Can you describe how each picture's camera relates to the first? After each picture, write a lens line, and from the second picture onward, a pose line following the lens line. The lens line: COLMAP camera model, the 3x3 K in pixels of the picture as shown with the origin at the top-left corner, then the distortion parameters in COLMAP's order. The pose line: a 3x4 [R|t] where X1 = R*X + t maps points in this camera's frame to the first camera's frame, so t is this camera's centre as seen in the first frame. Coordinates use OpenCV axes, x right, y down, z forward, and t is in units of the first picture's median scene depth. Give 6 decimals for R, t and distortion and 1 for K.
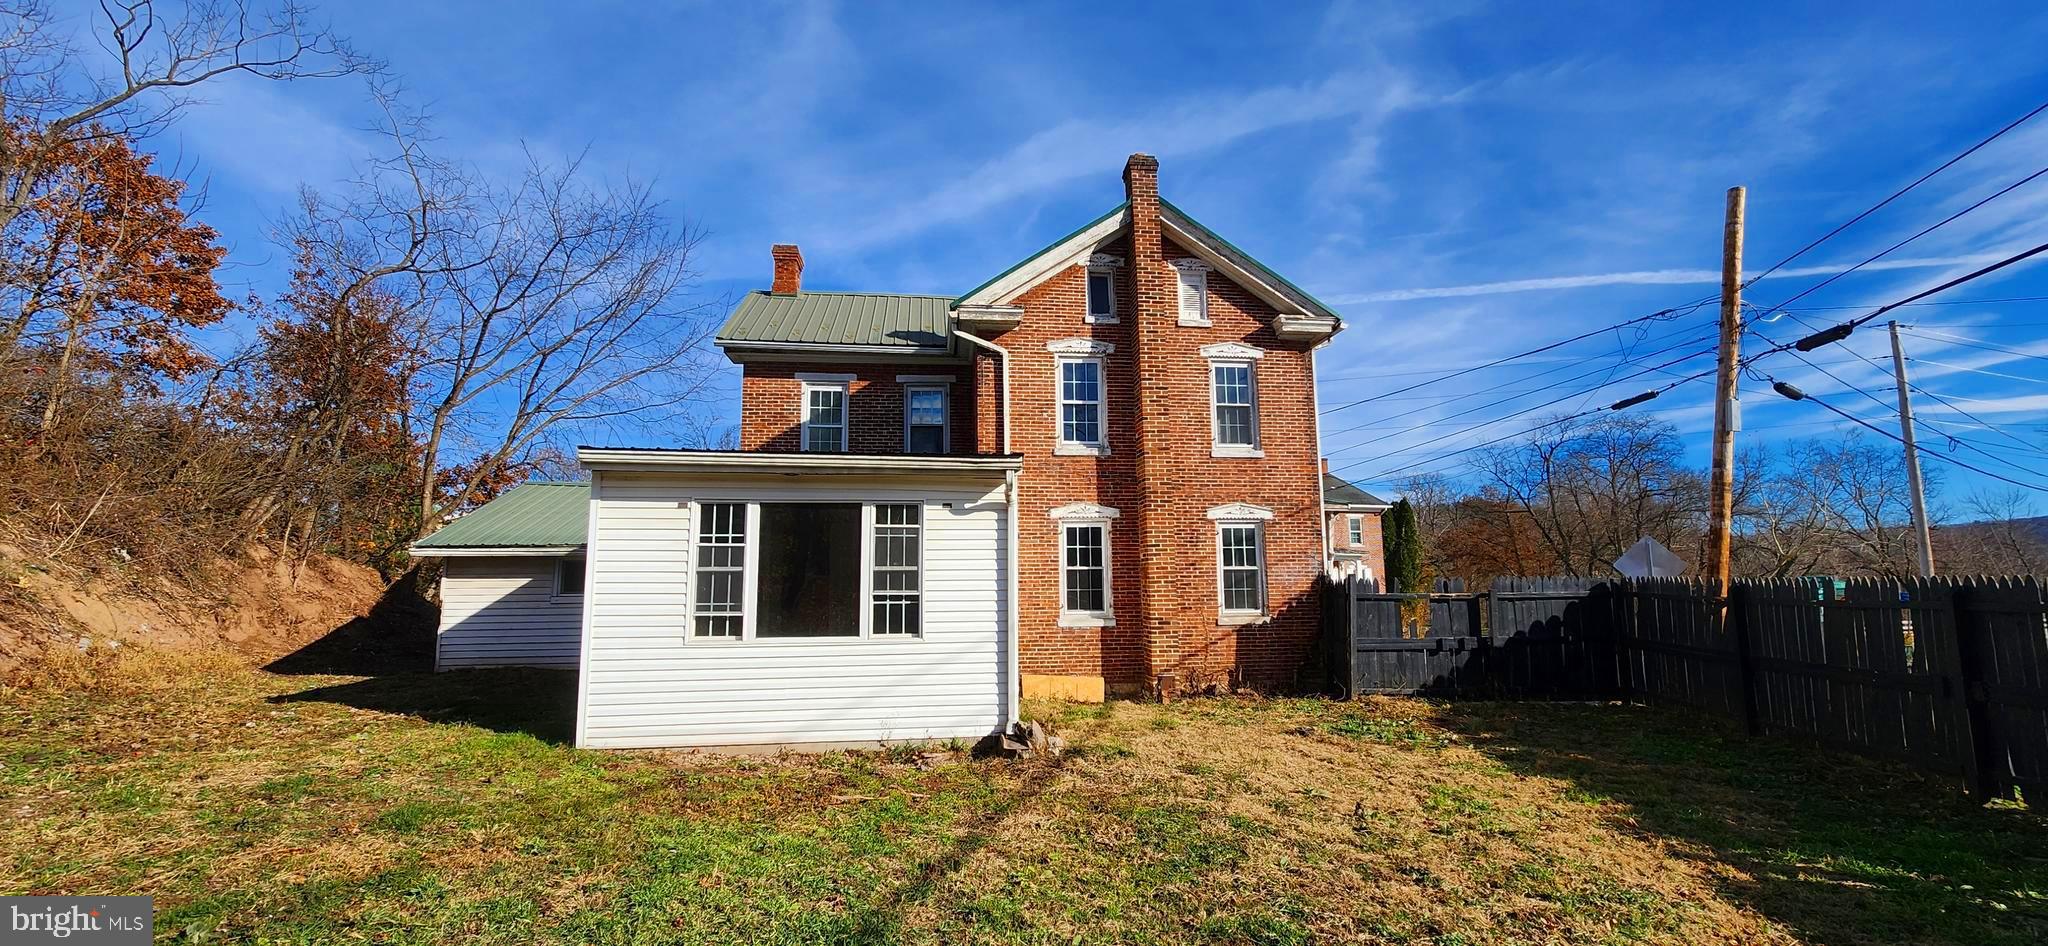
lens RADIAL K [[837.5, 0, 1024.0], [0, 837.5, 473.0], [0, 0, 1]] dist [-0.000894, 0.000242]
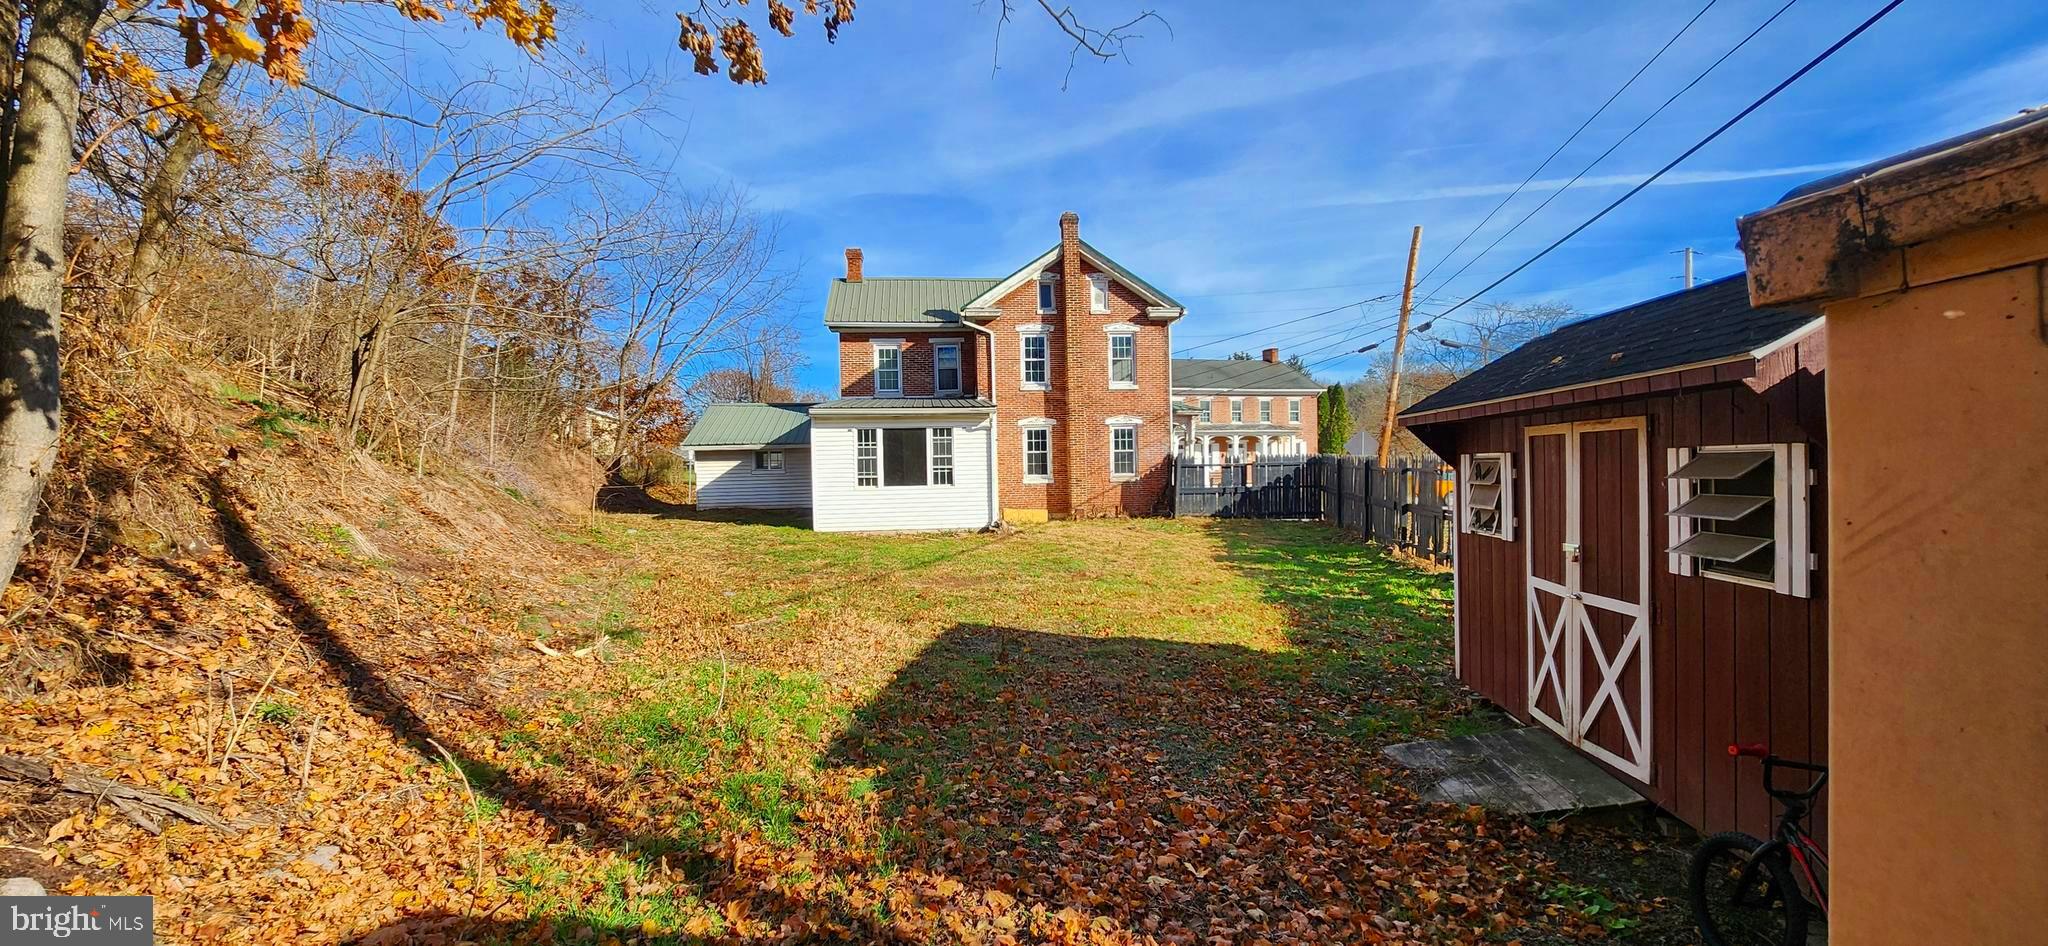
lens RADIAL K [[841.7, 0, 1017.3], [0, 841.7, 477.1], [0, 0, 1]] dist [0.001074, -0.000537]
pose [[0.999791, -0.012038, -0.016523, 0.057817], [0.014476, 0.987588, 0.156396, -0.120580], [0.014435, -0.156603, 0.987556, -0.824432]]
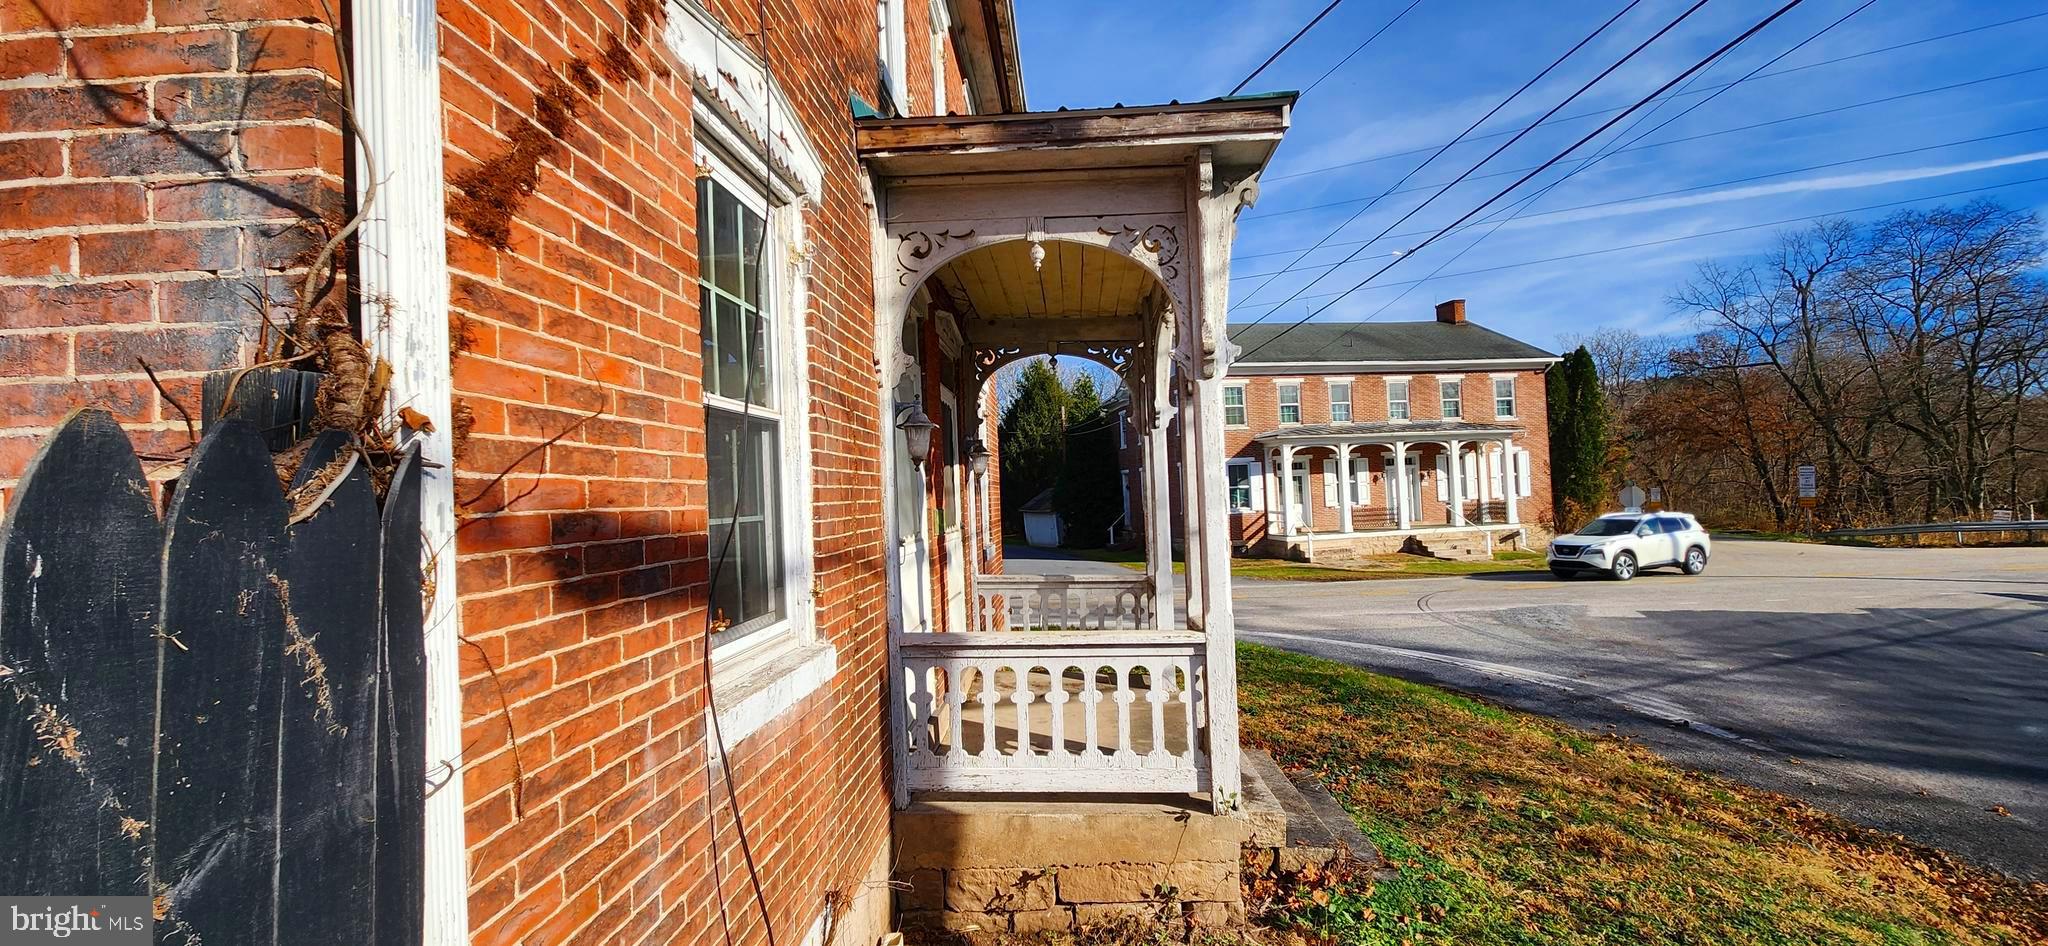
lens RADIAL K [[837.5, 0, 1024.0], [0, 837.5, 473.0], [0, 0, 1]] dist [-0.000894, 0.000242]
pose [[0.985724, -0.037890, -0.164048, 0.437337], [0.056177, 0.992529, 0.108308, 0.126511], [0.158719, -0.115978, 0.980488, 0.950627]]
